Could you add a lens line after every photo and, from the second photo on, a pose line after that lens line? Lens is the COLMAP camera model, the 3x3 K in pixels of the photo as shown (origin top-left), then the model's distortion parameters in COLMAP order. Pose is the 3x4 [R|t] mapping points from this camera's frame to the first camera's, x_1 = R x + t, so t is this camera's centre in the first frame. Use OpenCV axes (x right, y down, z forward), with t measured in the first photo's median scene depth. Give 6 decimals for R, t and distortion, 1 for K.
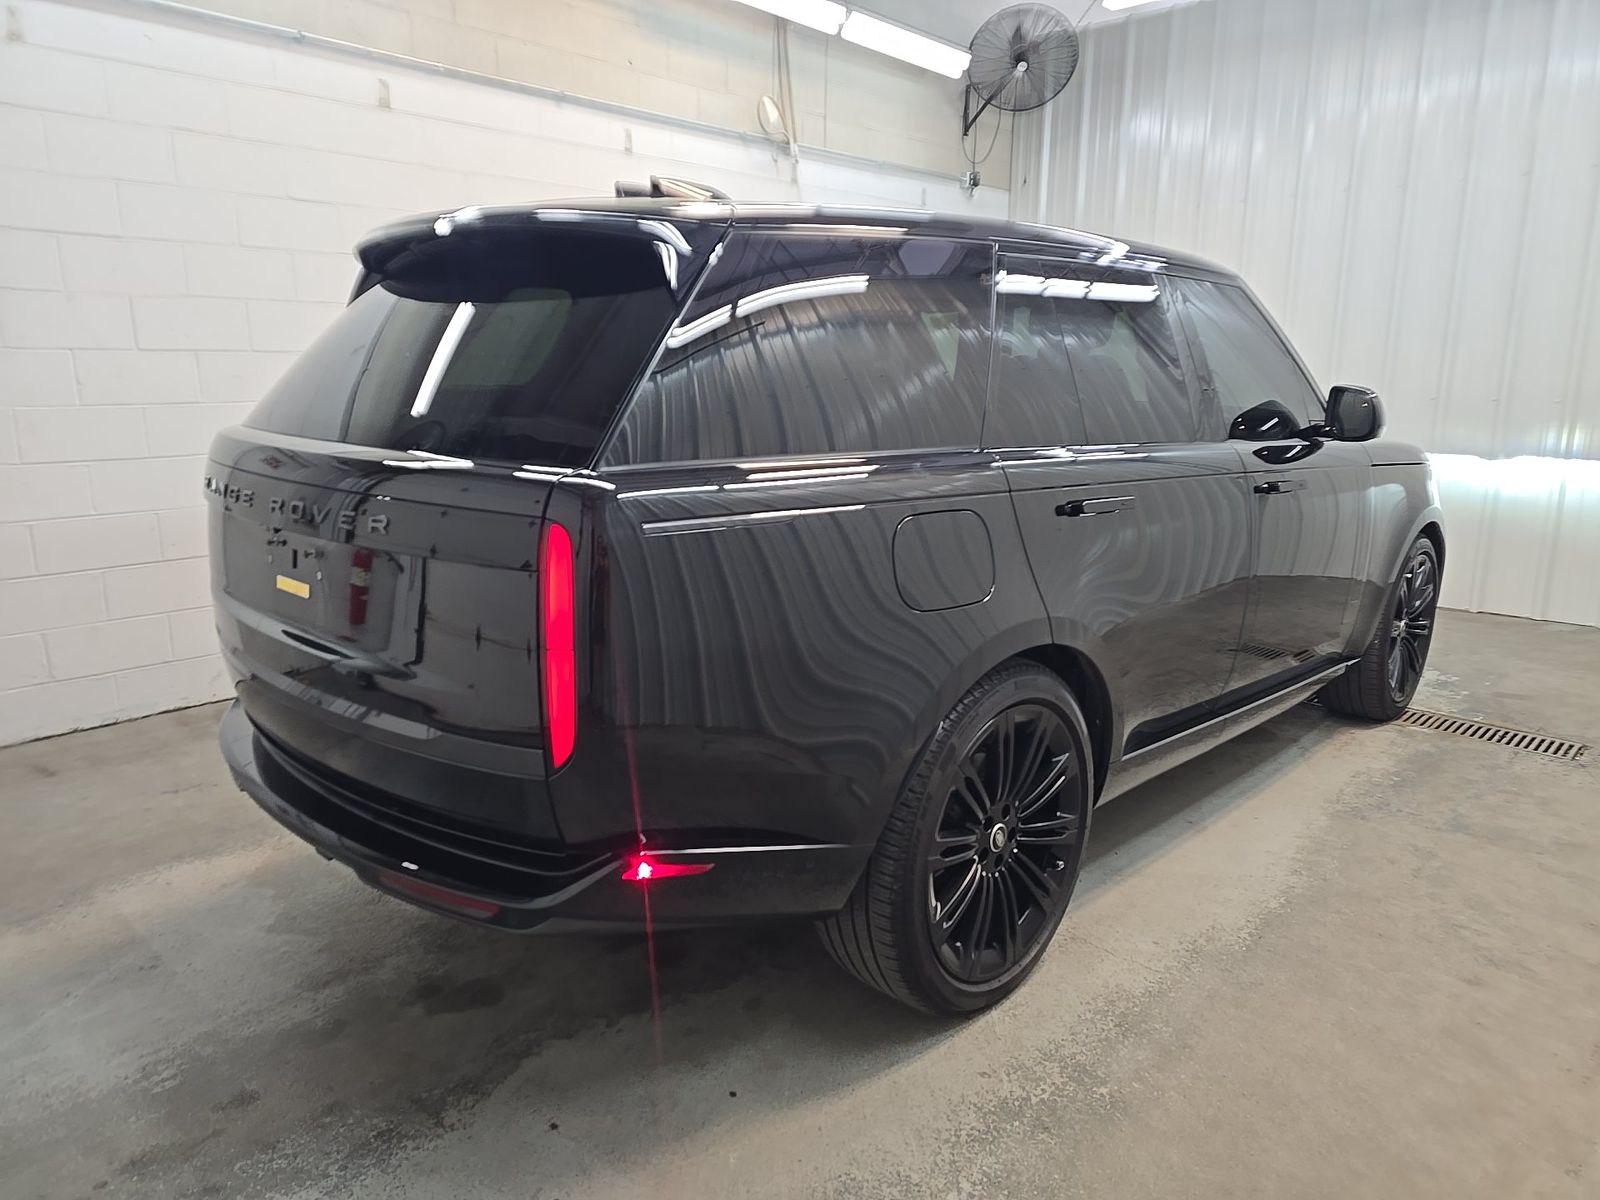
lens RADIAL K [[1106.7, 0, 800.0], [0, 1106.7, 600.0], [0, 0, 1]] dist [0.067317, -0.067399]
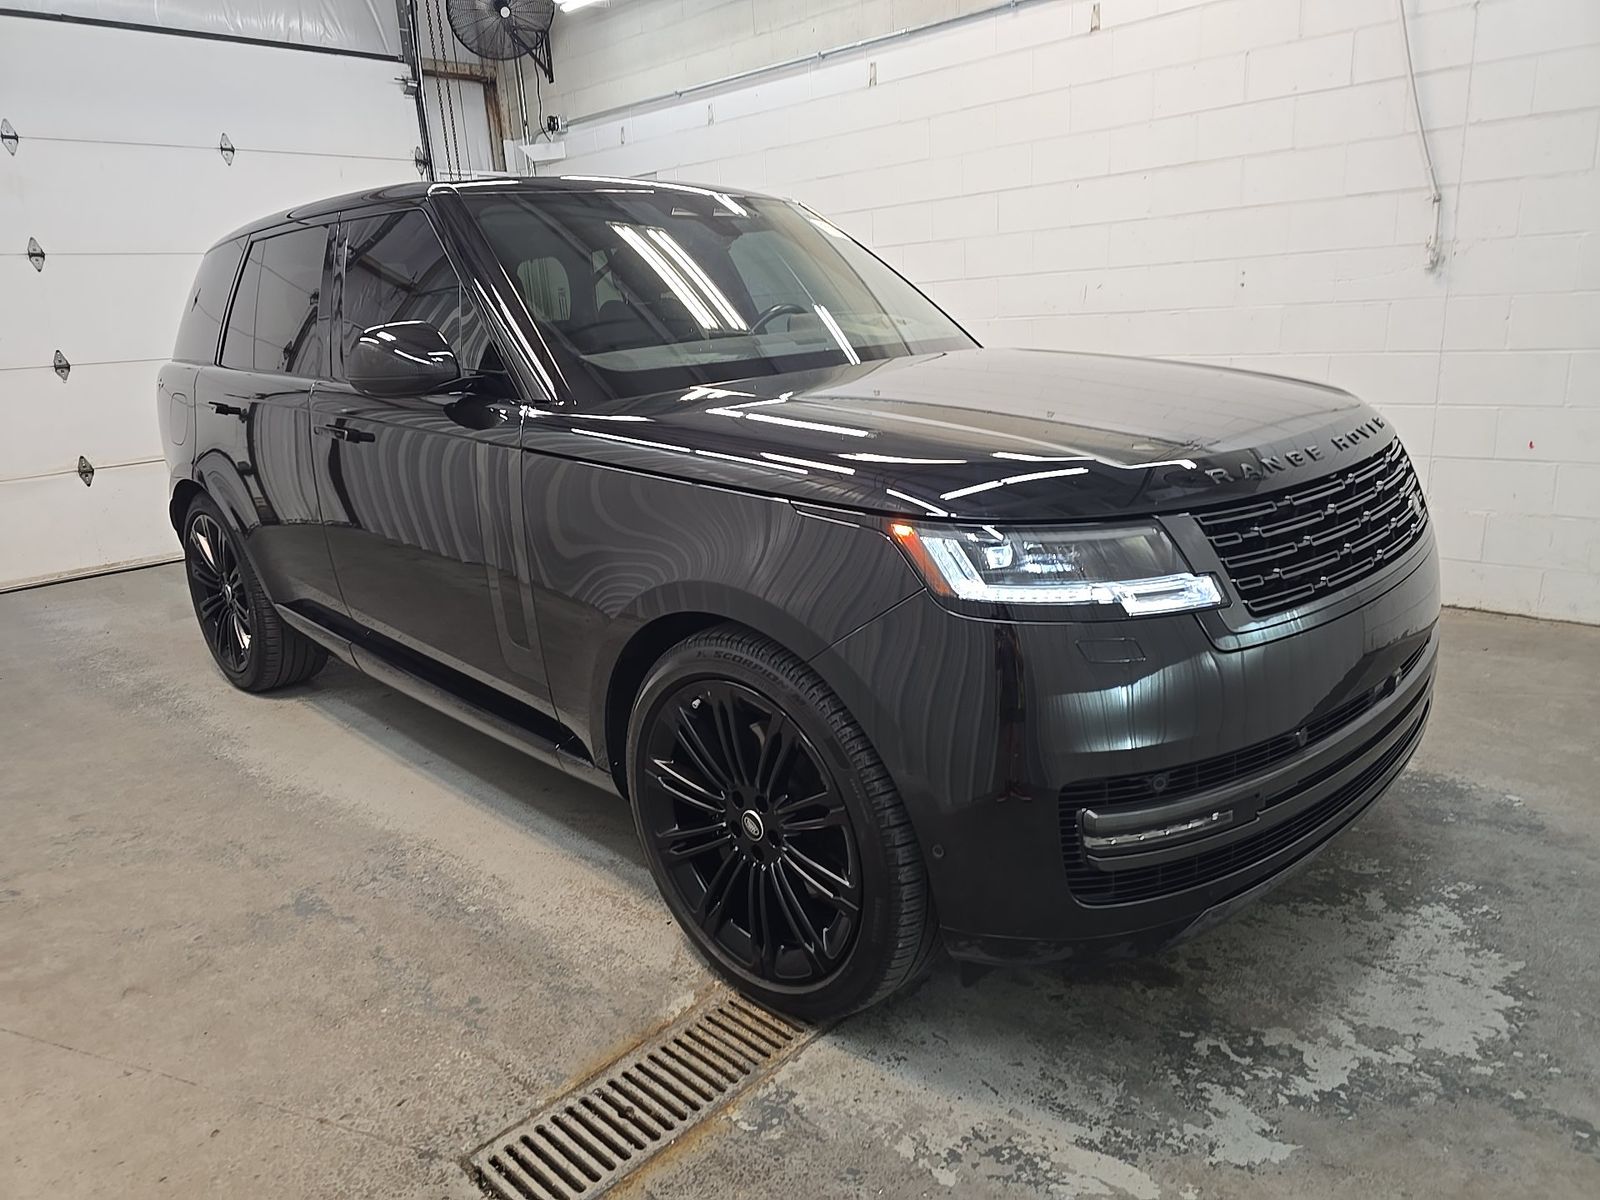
lens RADIAL K [[1106.7, 0, 800.0], [0, 1106.7, 600.0], [0, 0, 1]] dist [0.067317, -0.067399]
pose [[-0.048422, 0.255682, -0.965547, 1.136302], [-0.155497, 0.952966, 0.260149, -0.231841], [0.986649, 0.162736, -0.006386, 1.172485]]
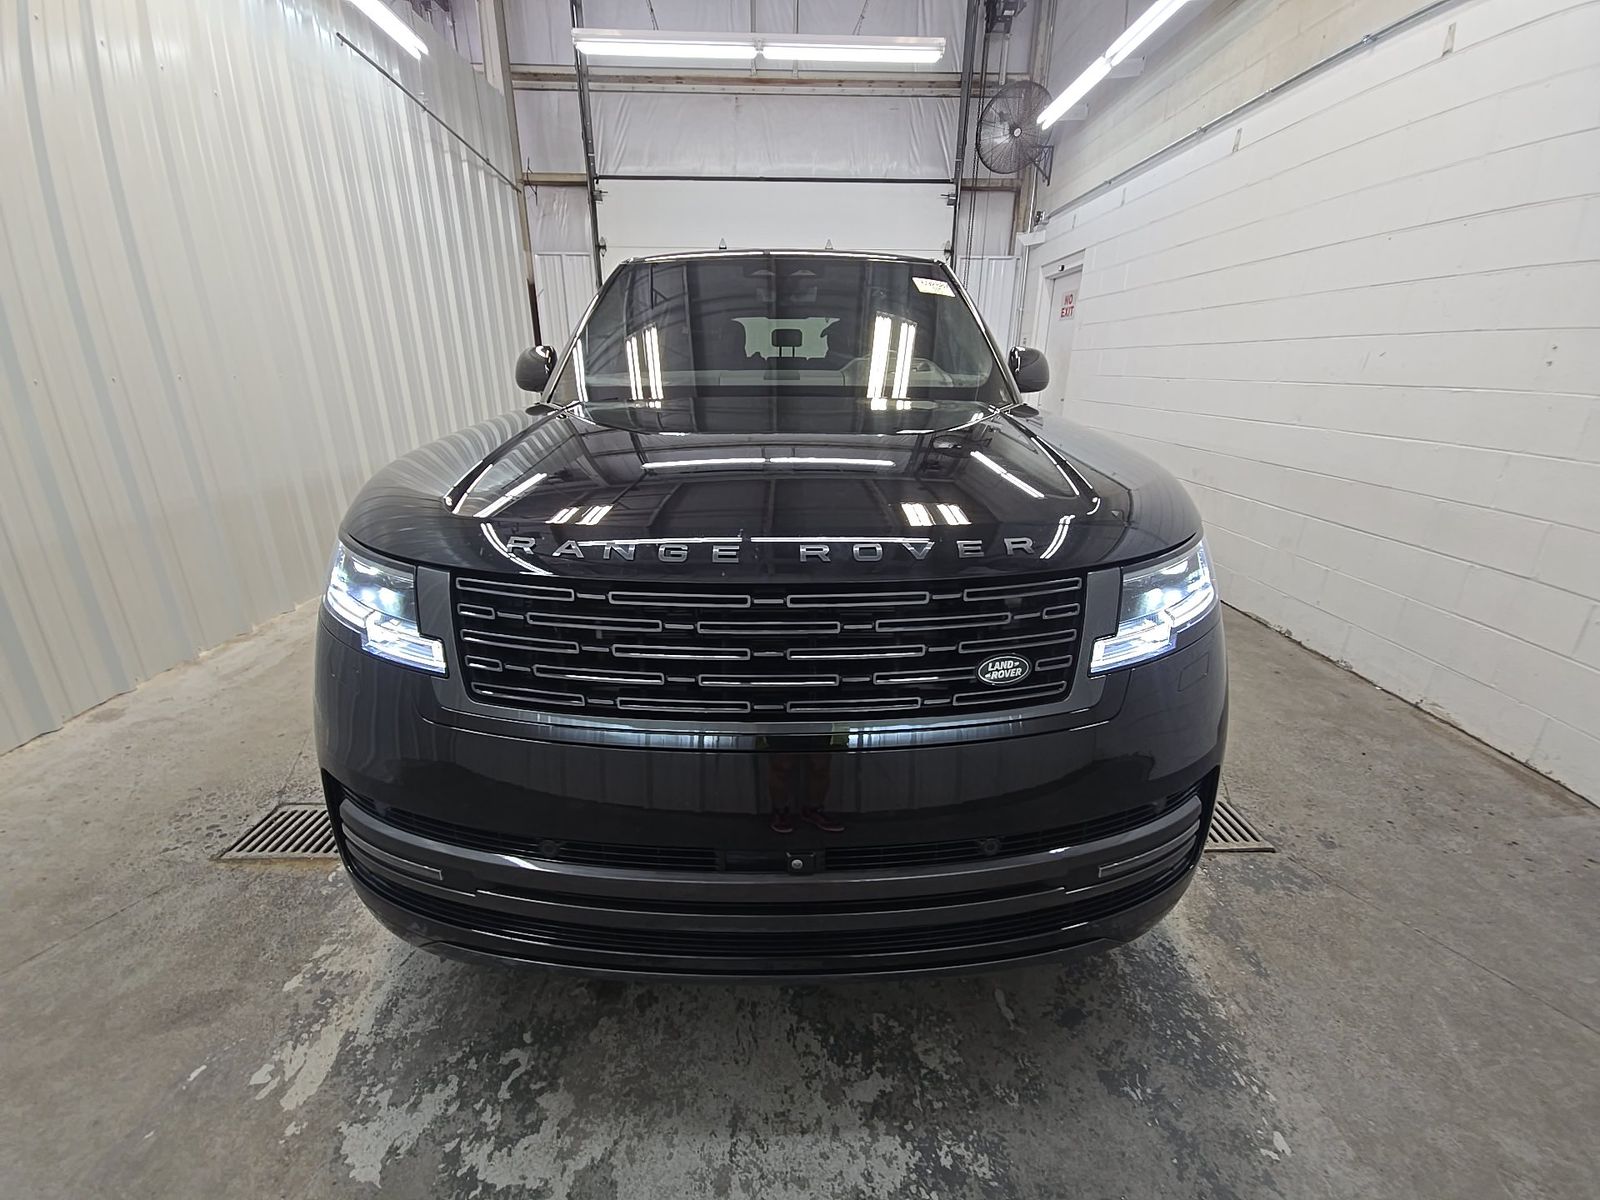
lens RADIAL K [[656.3, 0, 773.7], [0, 656.3, 602.5], [0, 0, 1]] dist [-0.001144, -0.000317]
pose [[-0.748083, 0.218714, -0.626526, 0.743206], [-0.147259, 0.865874, 0.478098, -0.303857], [0.647060, 0.449919, -0.615538, 1.567332]]
